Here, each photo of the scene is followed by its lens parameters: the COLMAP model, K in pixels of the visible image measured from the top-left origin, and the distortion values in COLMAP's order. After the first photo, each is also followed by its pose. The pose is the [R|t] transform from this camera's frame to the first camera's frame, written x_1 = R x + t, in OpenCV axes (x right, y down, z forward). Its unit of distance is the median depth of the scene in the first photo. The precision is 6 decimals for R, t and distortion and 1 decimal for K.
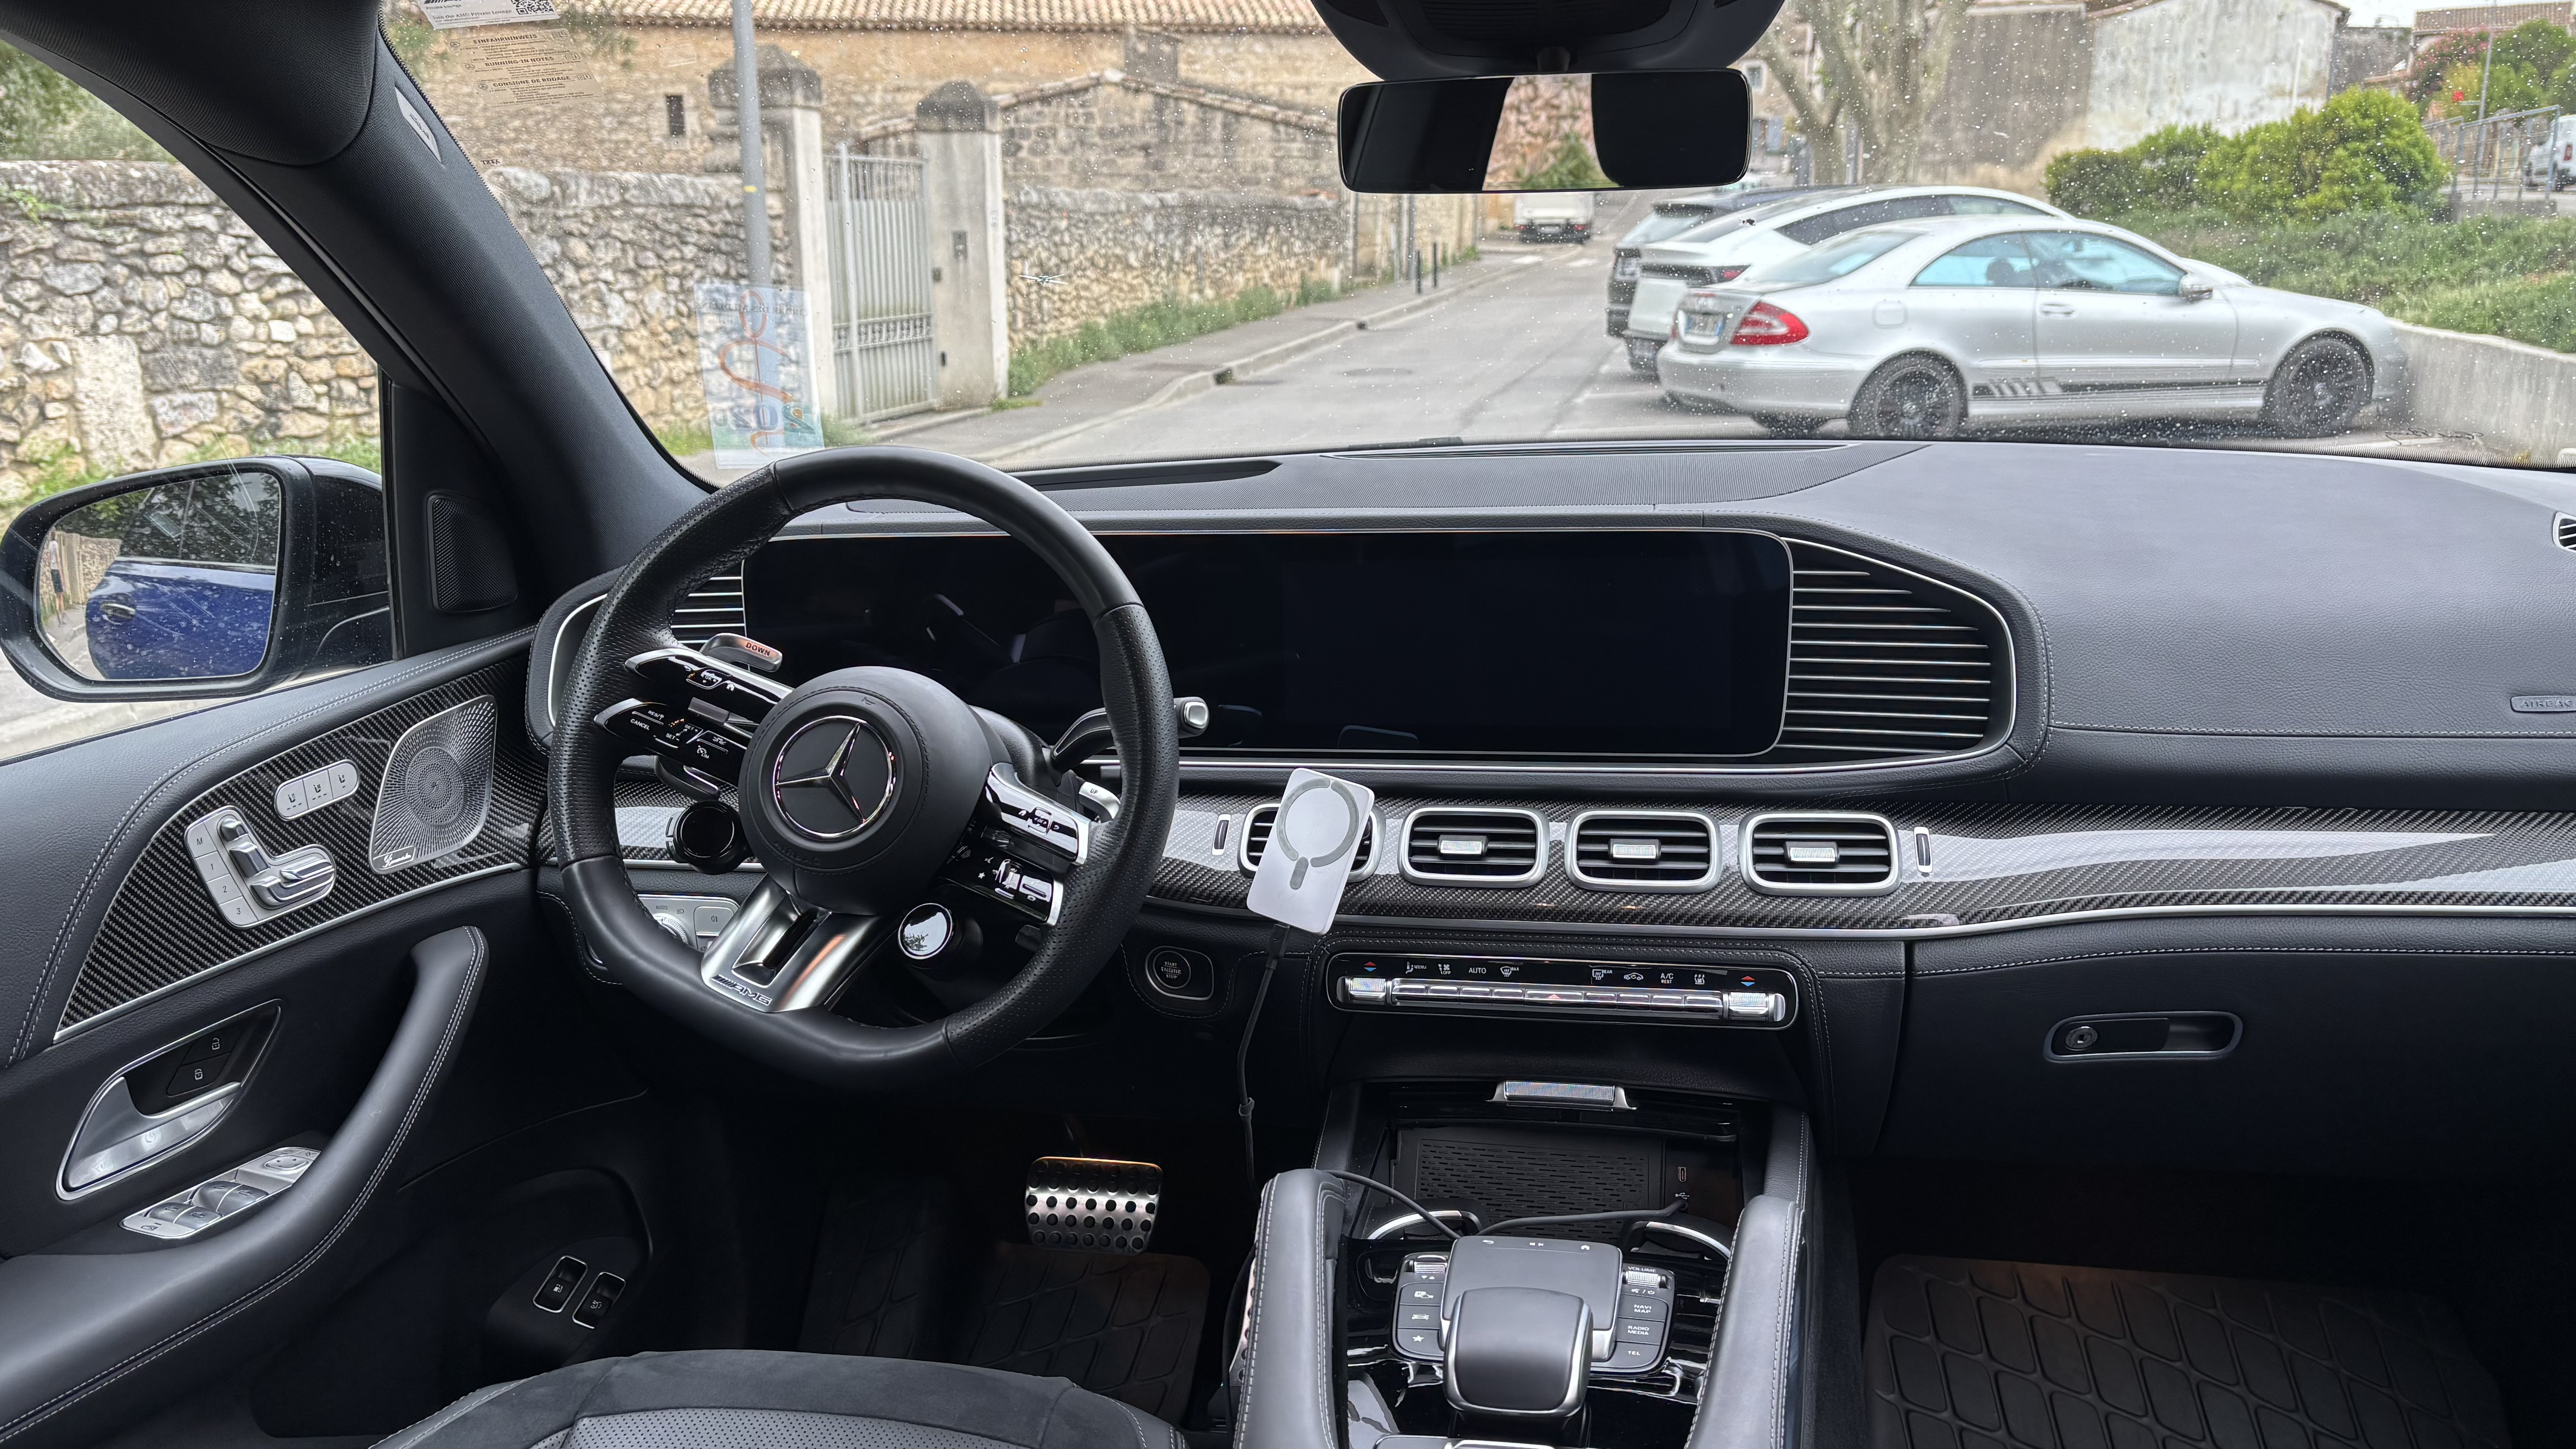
lens RADIAL K [[1947.7, 0, 1285.2], [0, 1947.7, 739.6], [0, 0, 1]] dist [0.032375, -0.031752]
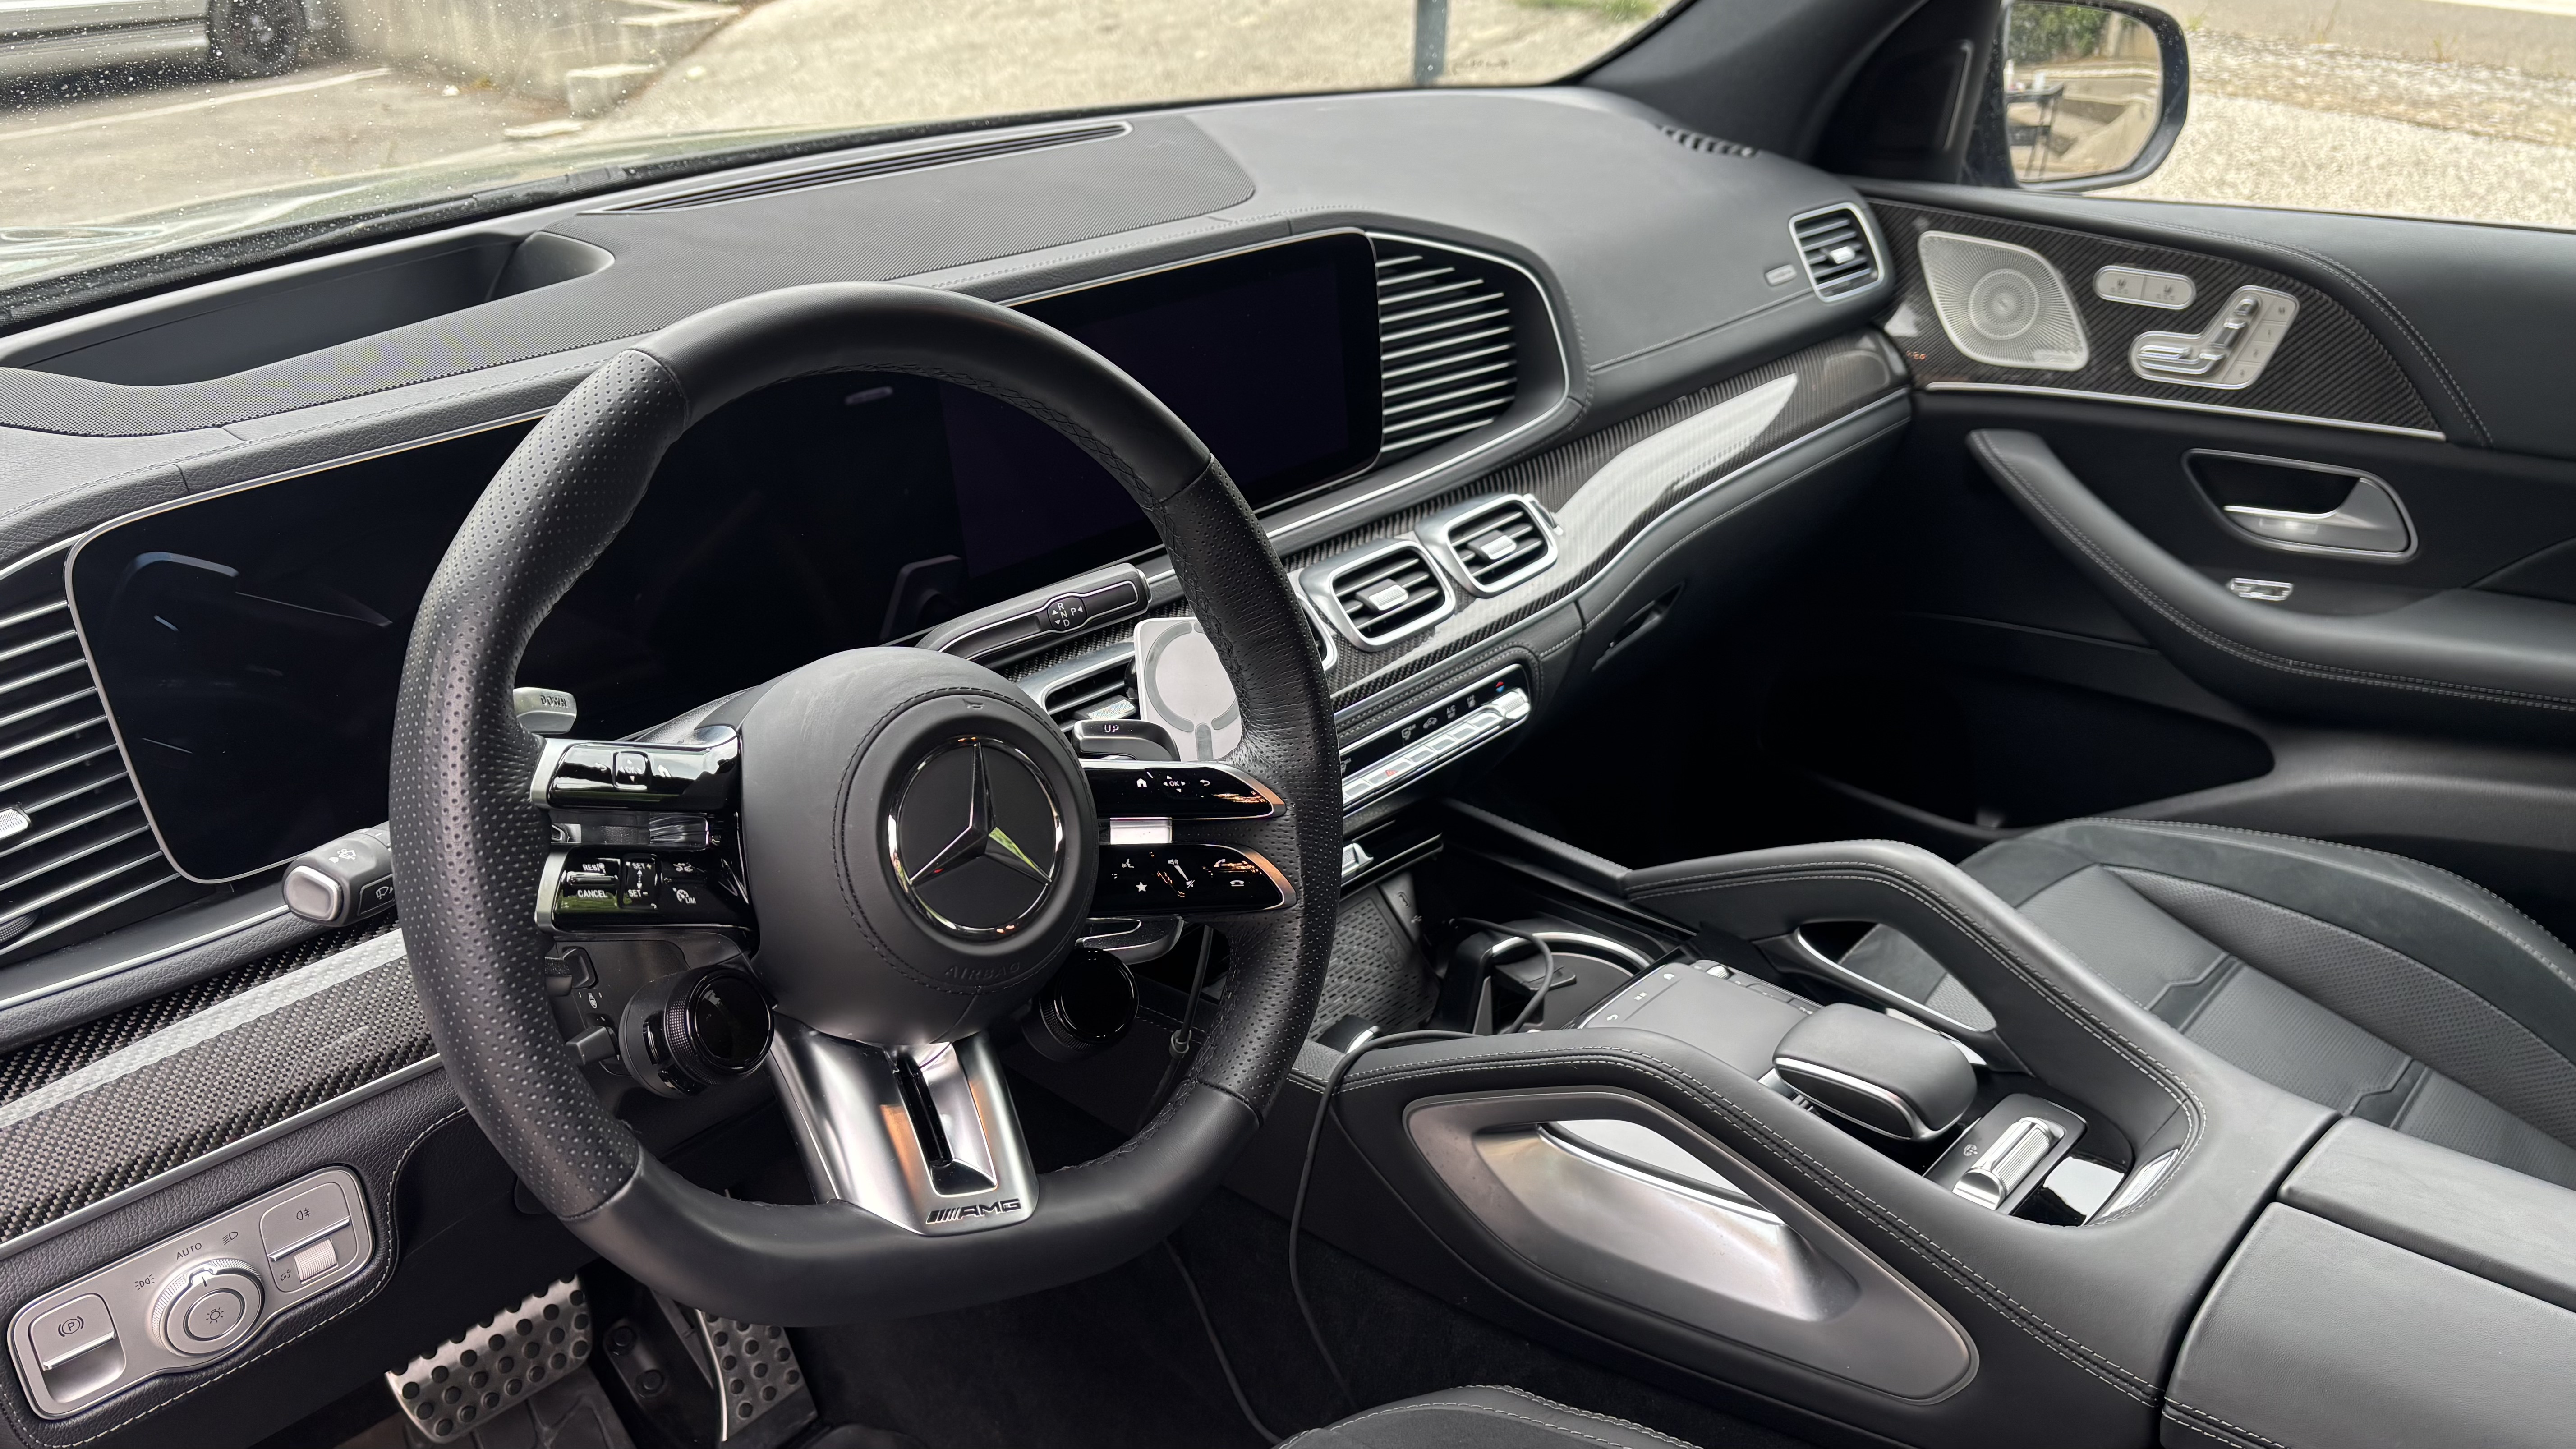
lens RADIAL K [[1947.7, 0, 1285.9], [0, 1947.7, 728.6], [0, 0, 1]] dist [0.032375, -0.031752]
pose [[0.545410, -0.340963, 0.765684, -0.061471], [0.206544, 0.940023, 0.271472, -0.015454], [-0.812322, 0.010084, 0.583122, 0.052846]]
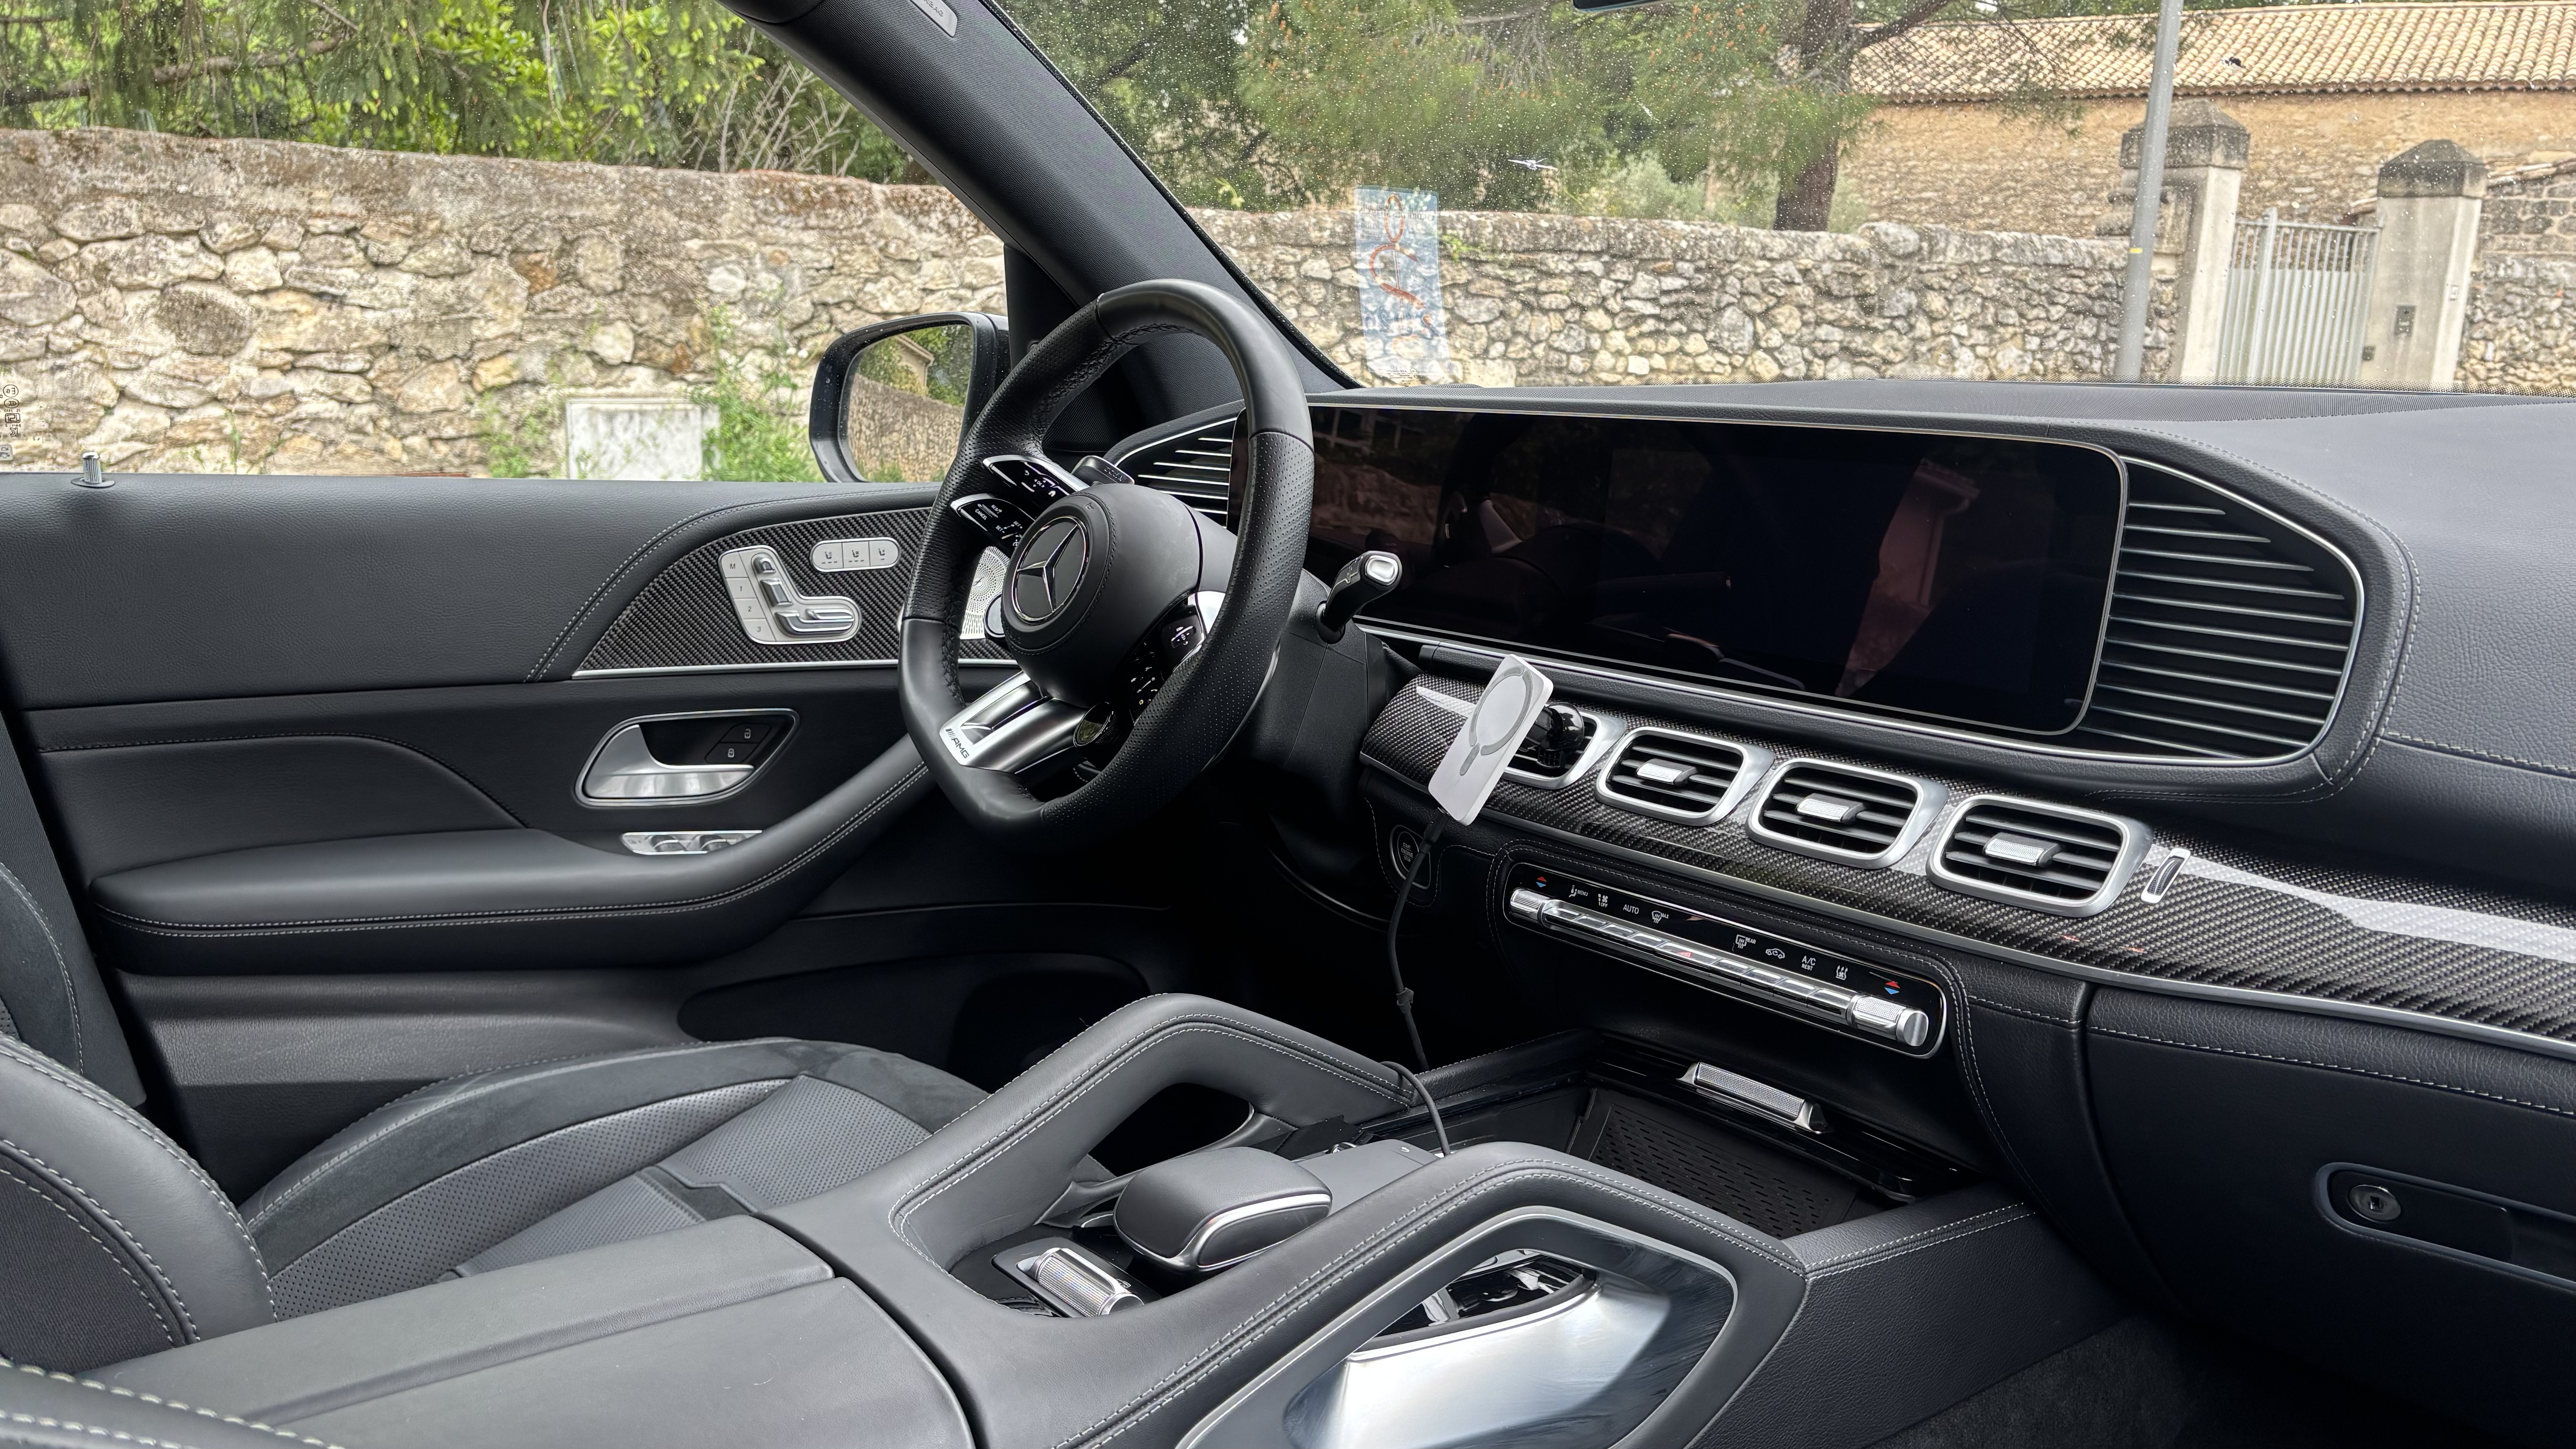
lens RADIAL K [[1947.7, 0, 1297.4], [0, 1947.7, 689.6], [0, 0, 1]] dist [0.032375, -0.031752]
pose [[0.763517, 0.158063, -0.626145, 0.054920], [-0.196605, 0.980452, 0.007765, 0.004788], [0.615132, 0.117175, 0.779668, 0.022844]]
